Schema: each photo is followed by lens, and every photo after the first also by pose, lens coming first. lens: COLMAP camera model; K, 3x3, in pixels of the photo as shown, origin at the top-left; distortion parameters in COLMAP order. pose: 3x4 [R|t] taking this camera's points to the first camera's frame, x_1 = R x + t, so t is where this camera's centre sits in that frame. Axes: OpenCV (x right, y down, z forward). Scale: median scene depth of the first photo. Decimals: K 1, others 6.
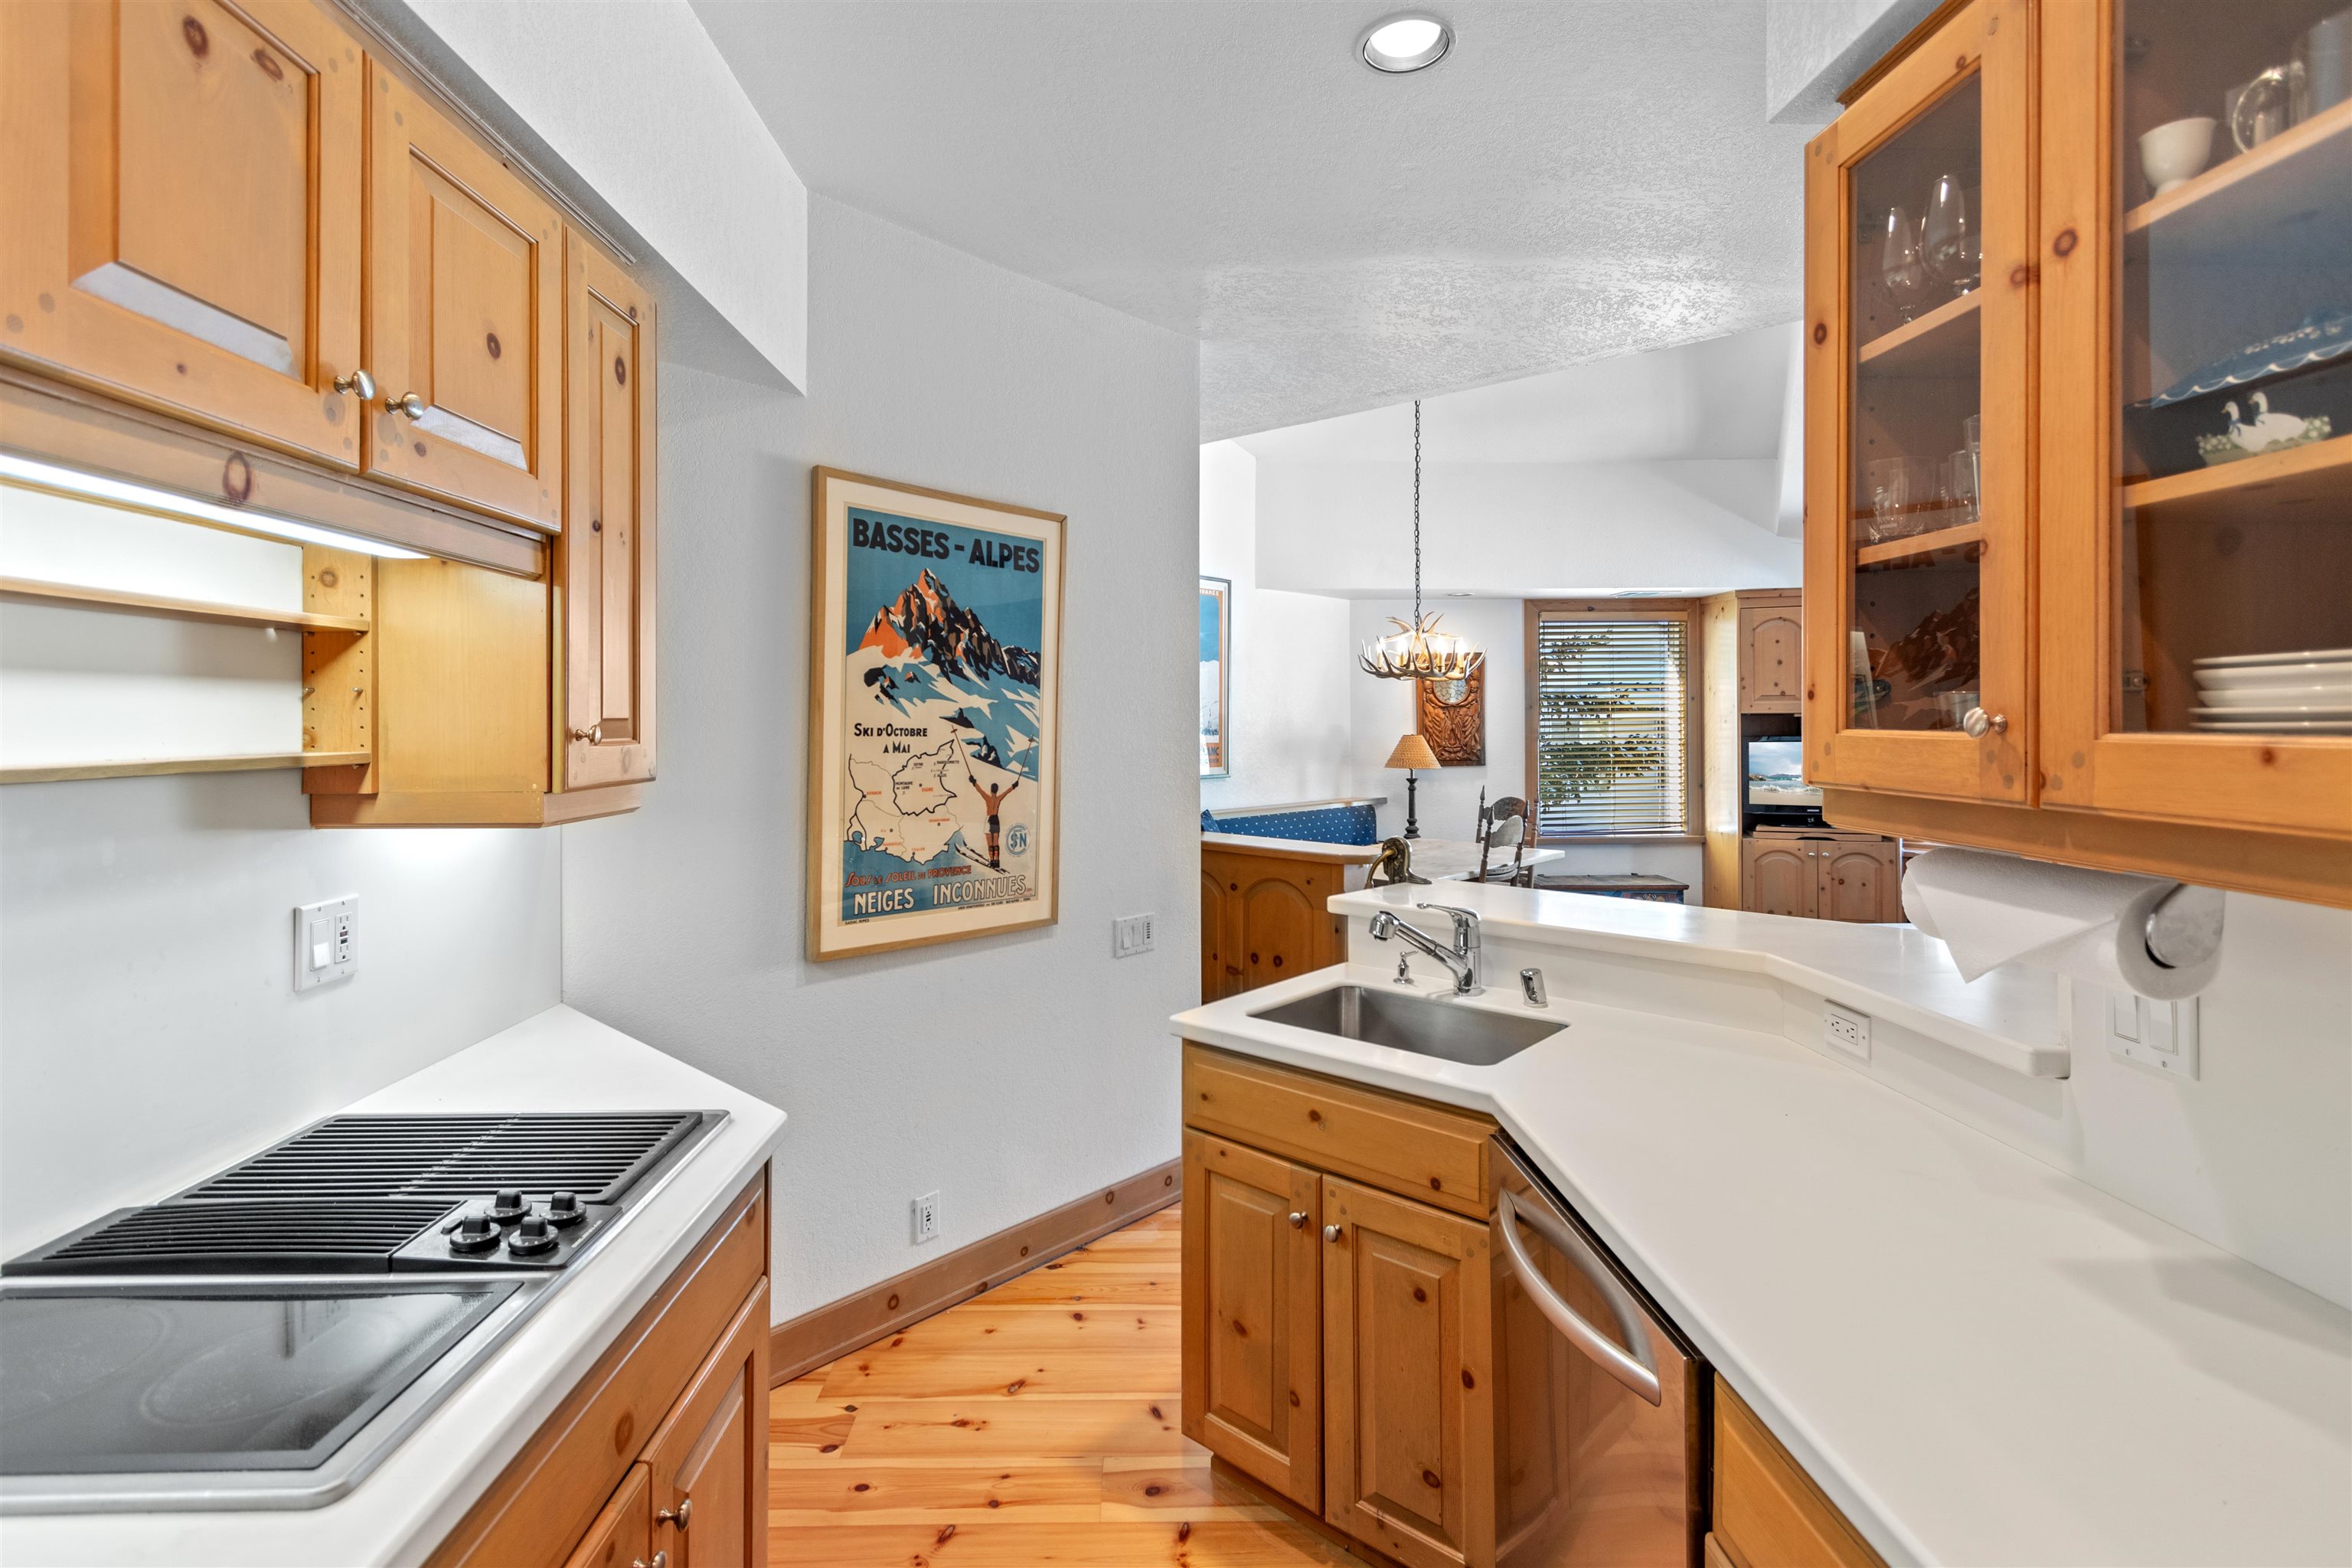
lens RADIAL K [[1107.9, 0, 1155.2], [0, 1107.9, 707.0], [0, 0, 1]] dist [0.011426, 0.000000]
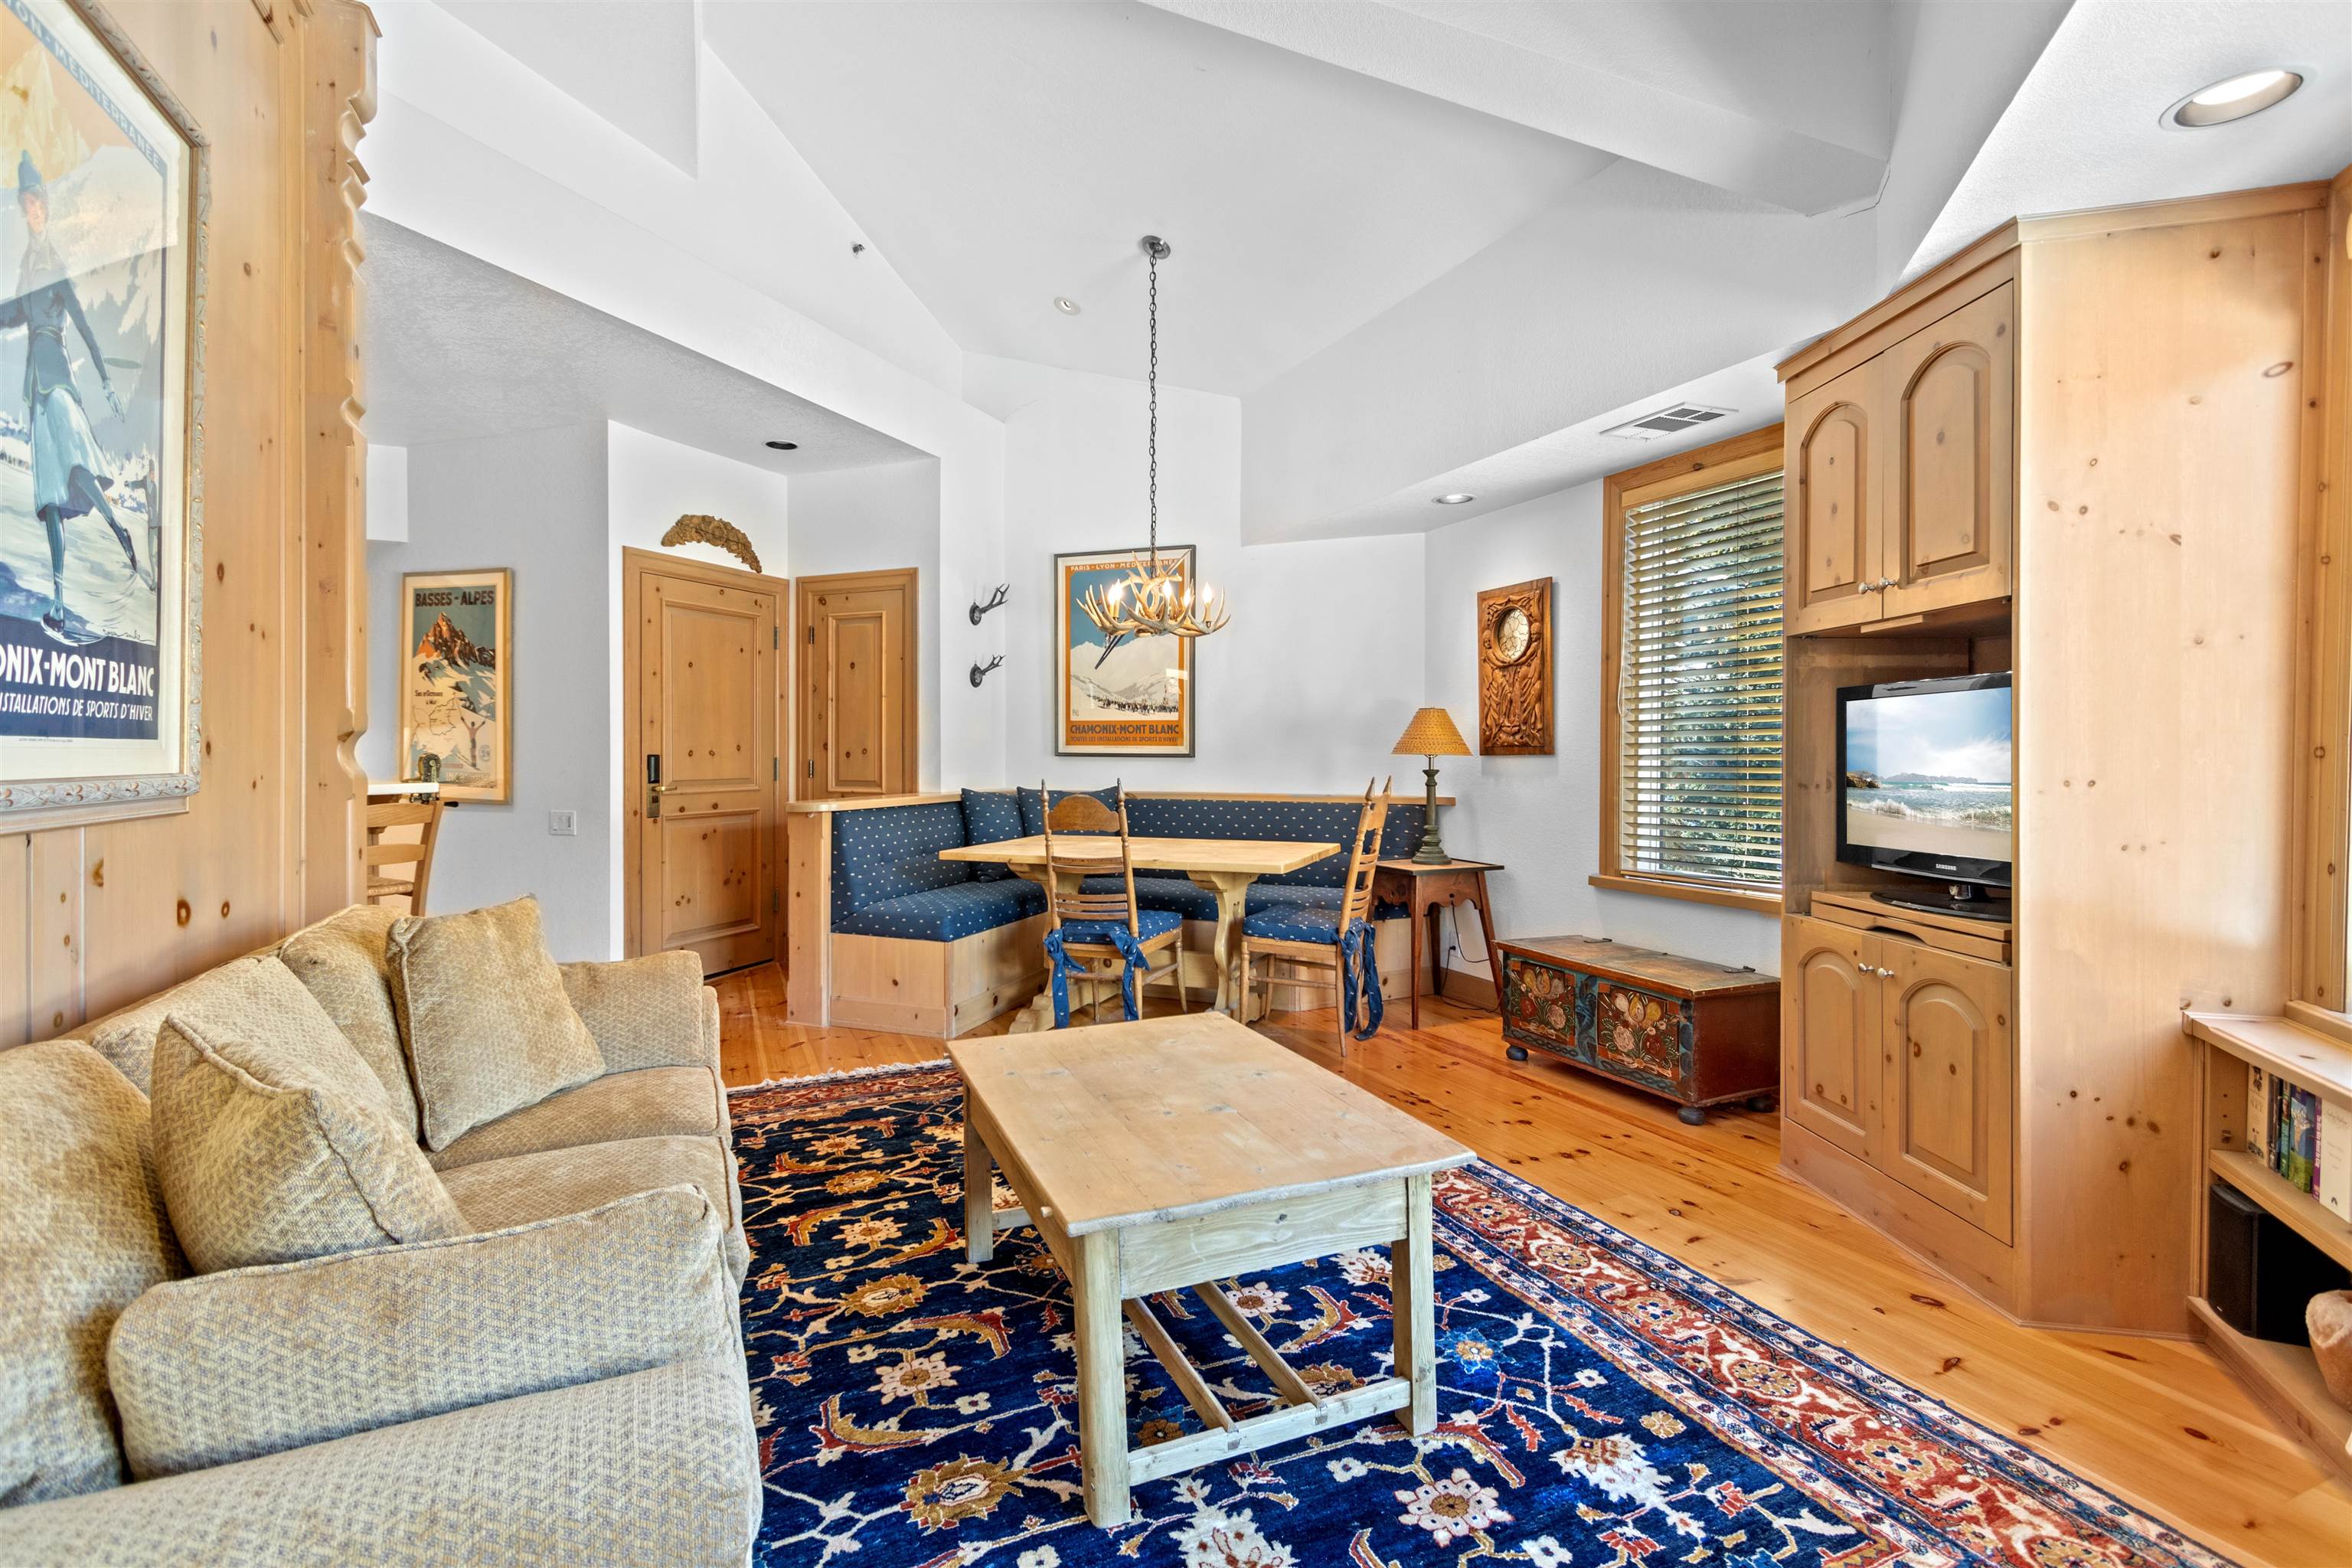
lens RADIAL K [[1107.9, 0, 1153.3], [0, 1107.9, 760.6], [0, 0, 1]] dist [0.011426, 0.000000]
pose [[0.359220, 0.013116, -0.933161, 0.885169], [0.005629, 0.999853, 0.016220, 0.048632], [0.933236, -0.011079, 0.359093, 0.615600]]
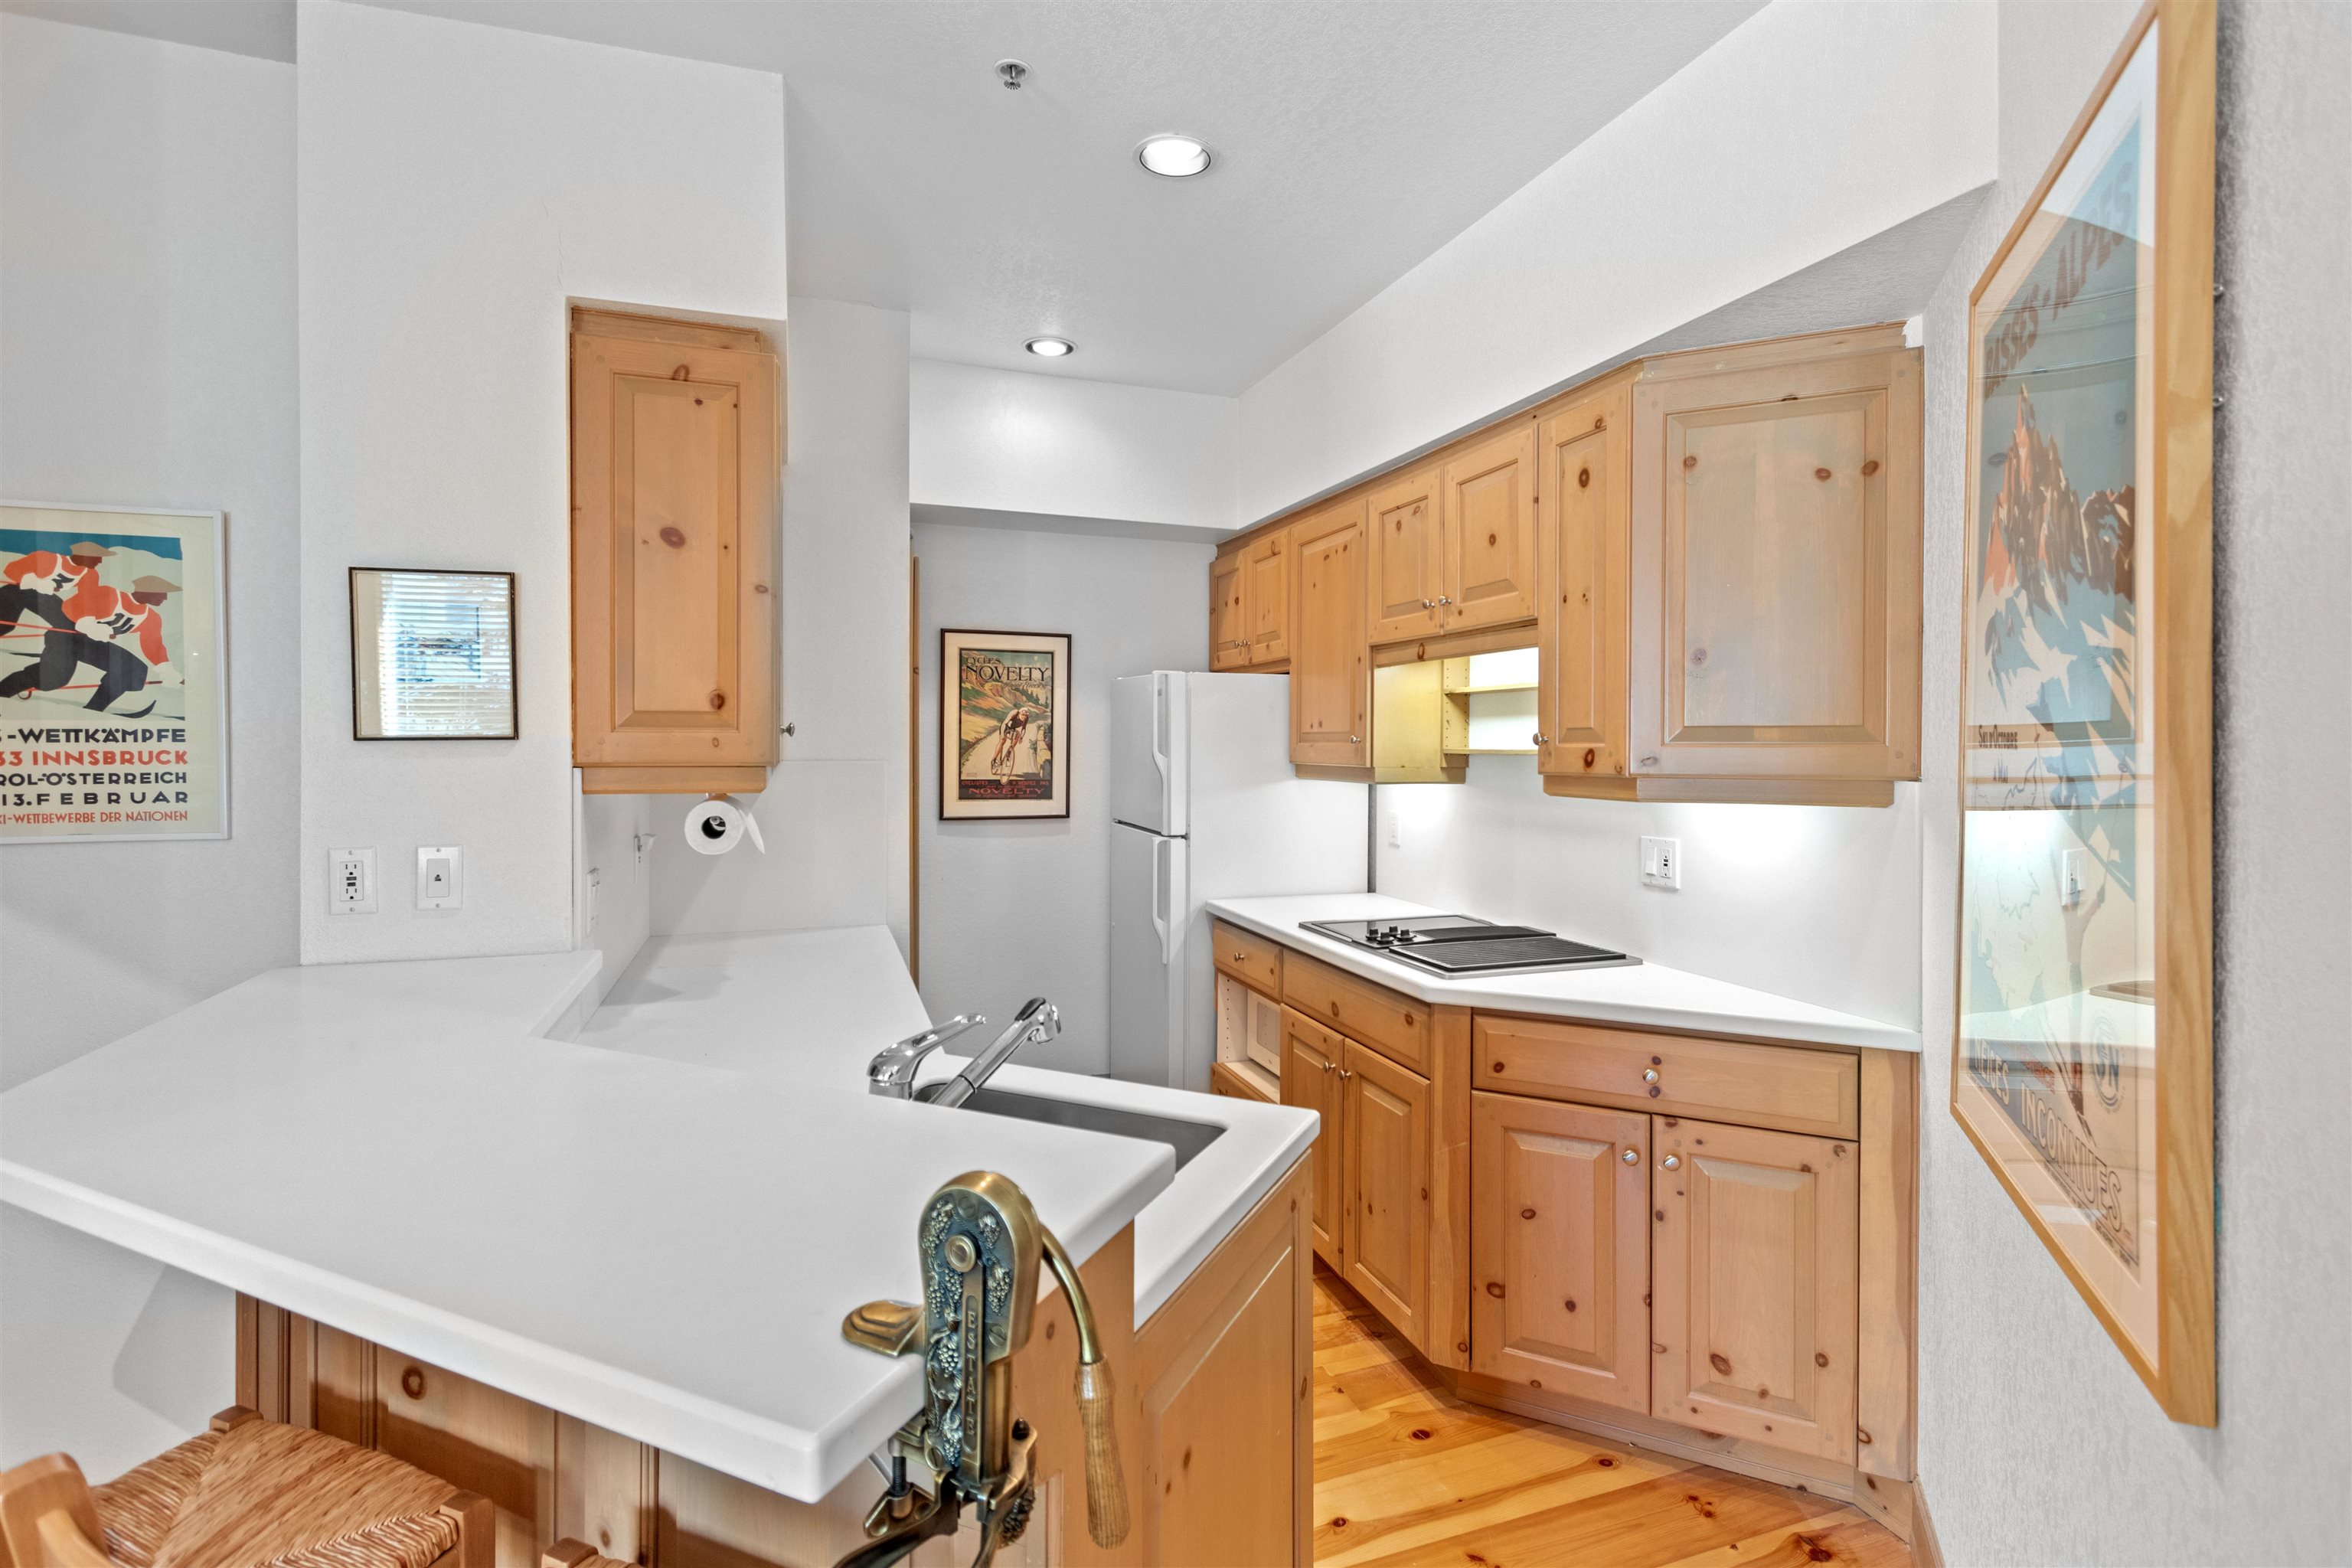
lens RADIAL K [[1107.9, 0, 1174.0], [0, 1107.9, 753.9], [0, 0, 1]] dist [0.011426, 0.000000]
pose [[-0.949044, -0.000468, -0.315143, 0.114097], [0.000748, 0.999993, -0.003738, 0.012348], [0.315143, -0.003783, -0.949037, 0.556626]]
